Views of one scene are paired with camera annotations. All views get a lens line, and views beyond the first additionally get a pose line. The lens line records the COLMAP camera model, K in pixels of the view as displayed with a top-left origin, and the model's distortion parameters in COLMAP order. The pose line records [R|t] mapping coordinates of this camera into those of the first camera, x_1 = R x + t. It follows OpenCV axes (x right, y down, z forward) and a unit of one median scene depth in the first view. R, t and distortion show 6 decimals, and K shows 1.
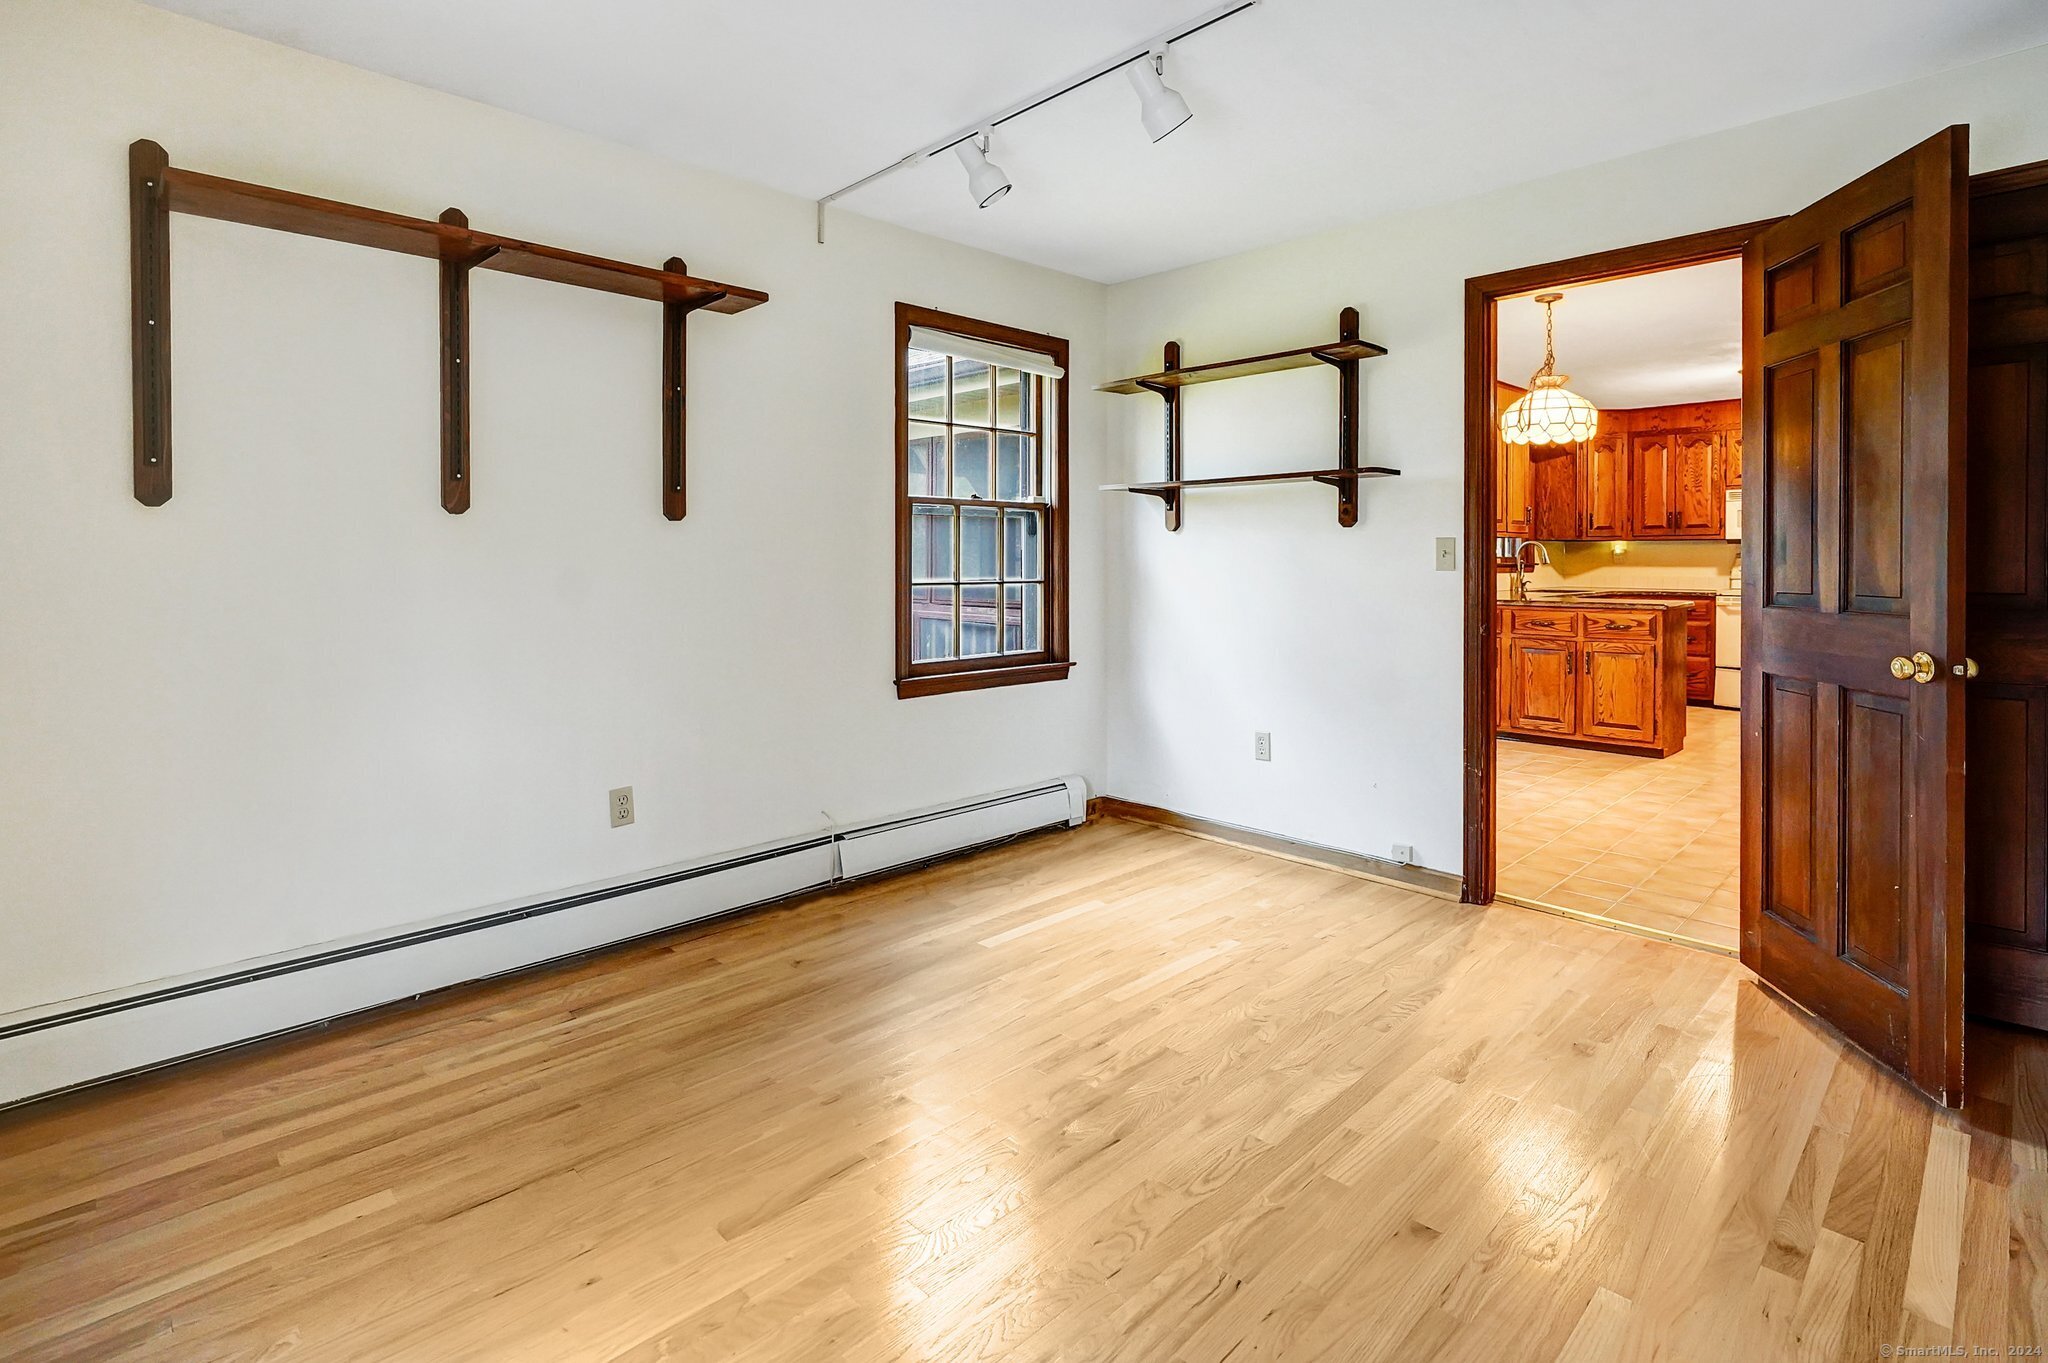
lens RADIAL K [[1025.5, 0, 1028.8], [0, 1025.5, 576.0], [0, 0, 1]] dist [-0.001748, -0.000117]
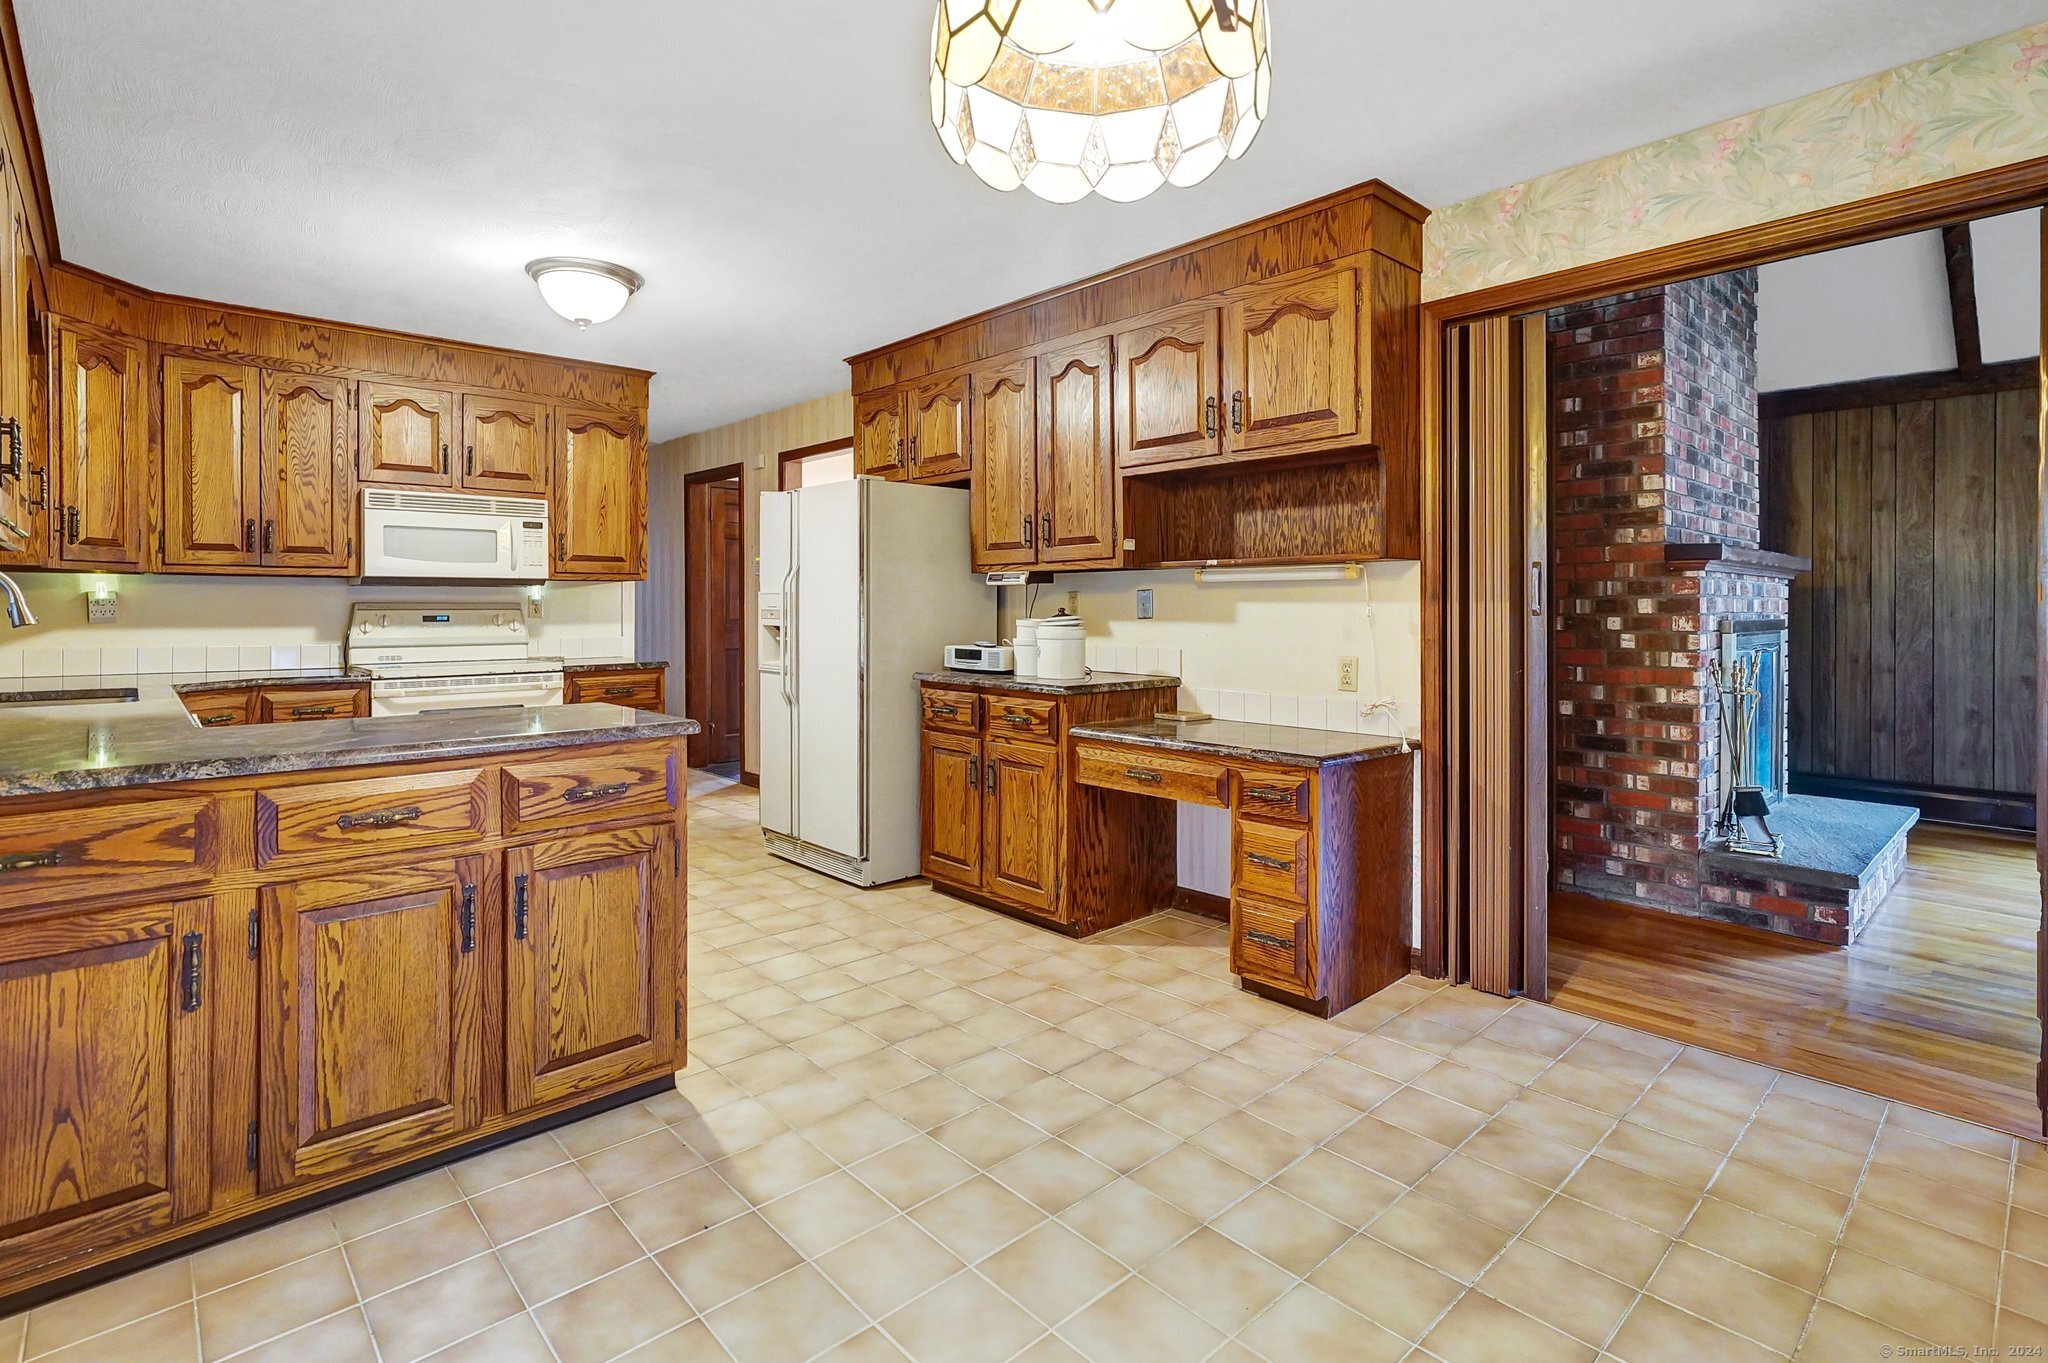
lens RADIAL K [[1008.5, 0, 1013.6], [0, 1008.5, 604.8], [0, 0, 1]] dist [0.001388, 0.000892]
pose [[0.058150, 0.004944, 0.998296, 0.155499], [0.016788, 0.999841, -0.005929, -0.011226], [-0.998167, 0.017104, 0.058058, 0.611104]]
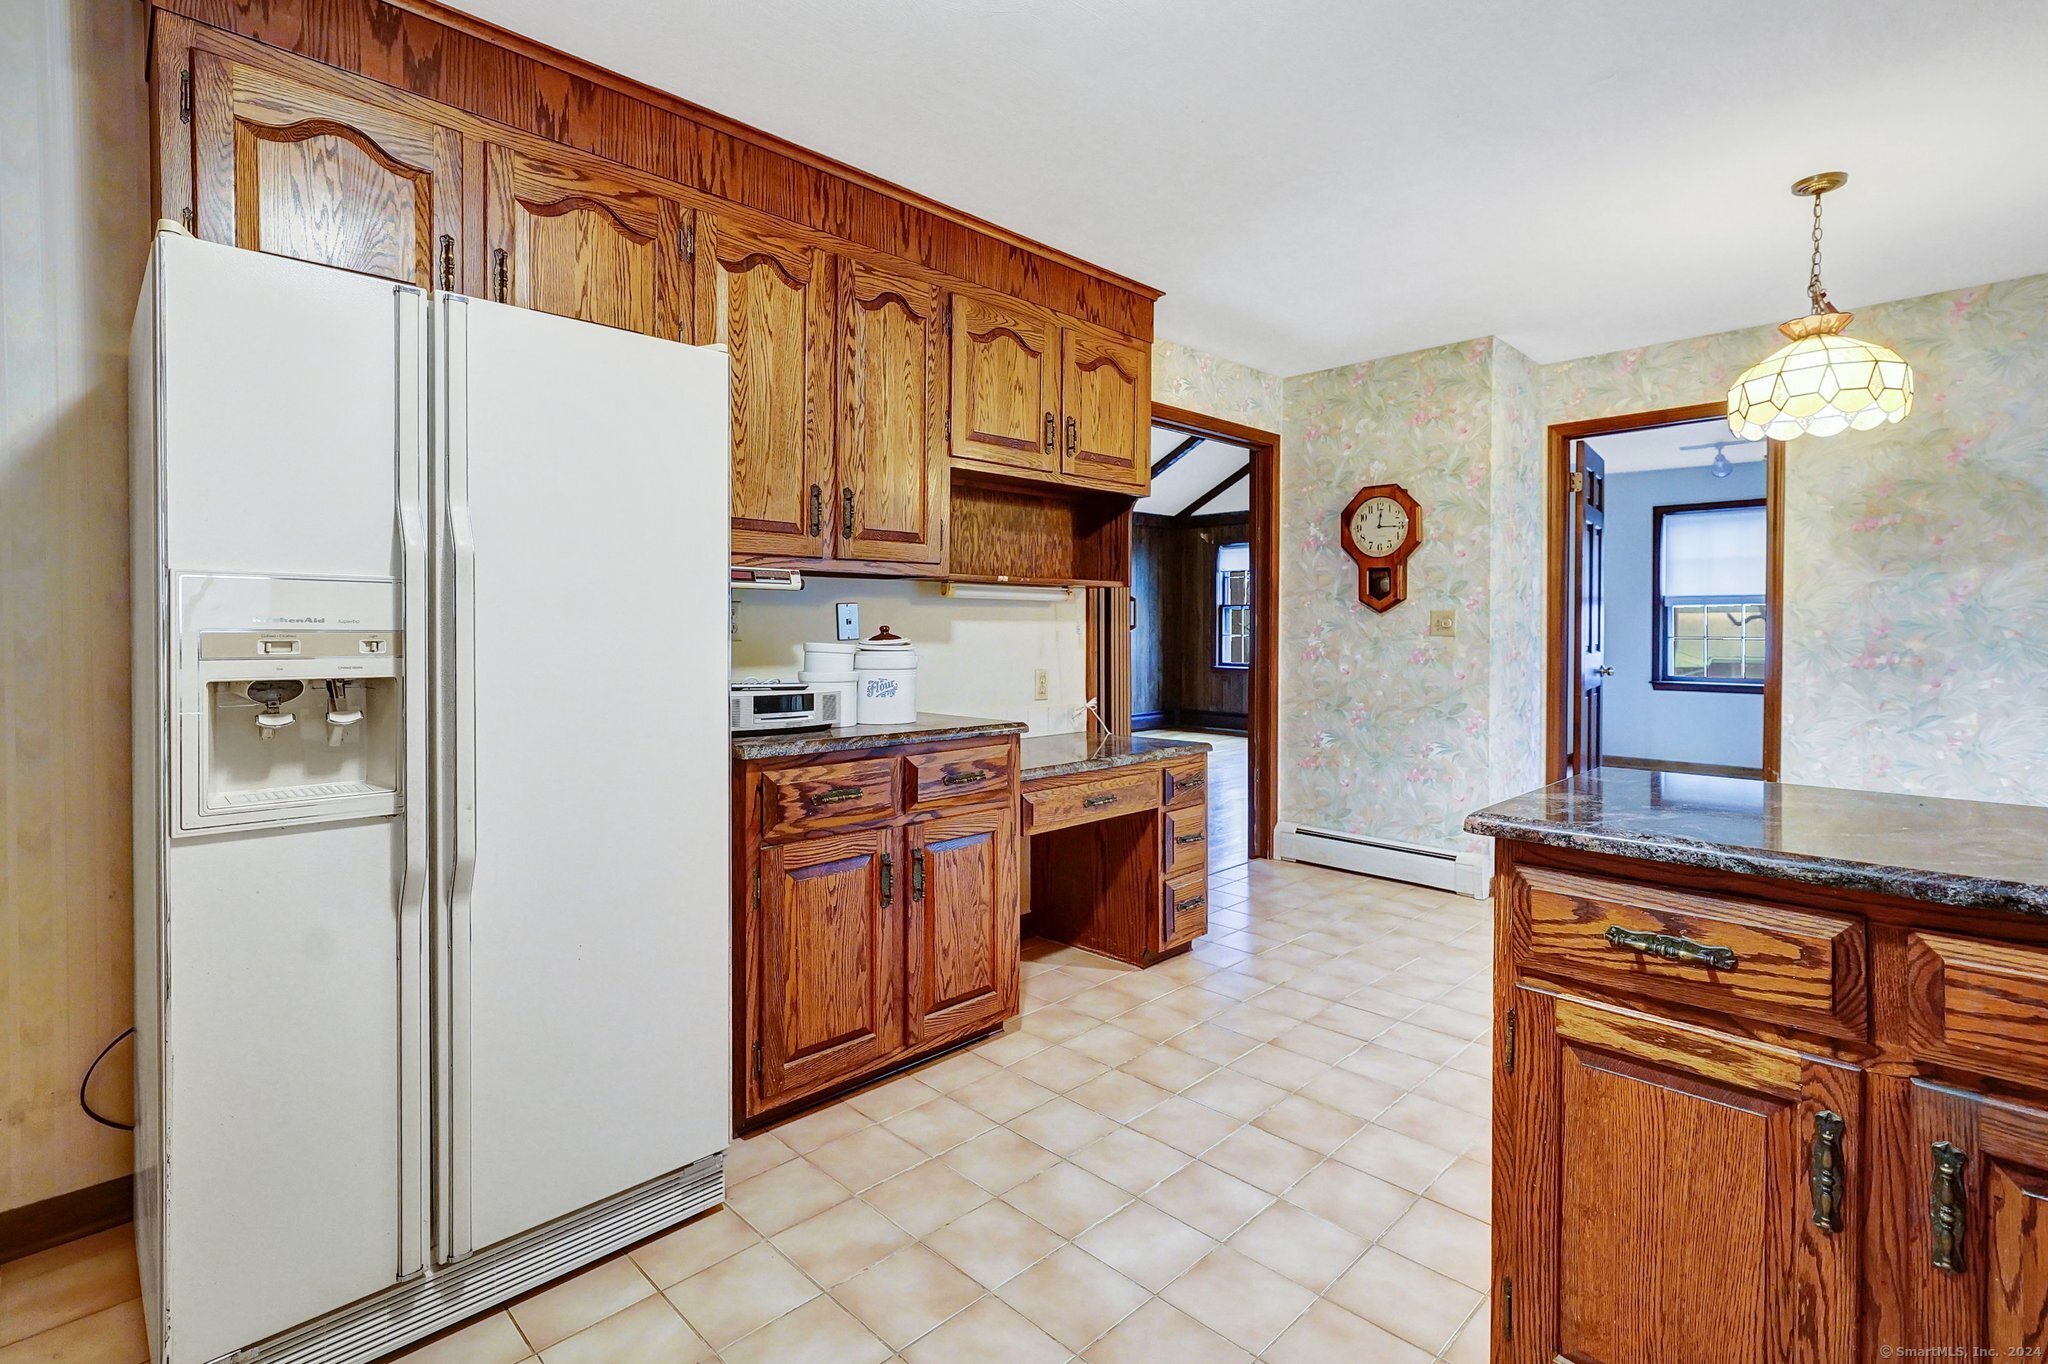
lens RADIAL K [[962.1, 0, 1035.4], [0, 962.1, 637.0], [0, 0, 1]] dist [-0.000906, 0.000624]
pose [[-0.999947, 0.006043, 0.008319, 0.579512], [0.006257, 0.999643, 0.025978, -0.016848], [-0.008159, 0.026029, -0.999628, 0.948179]]
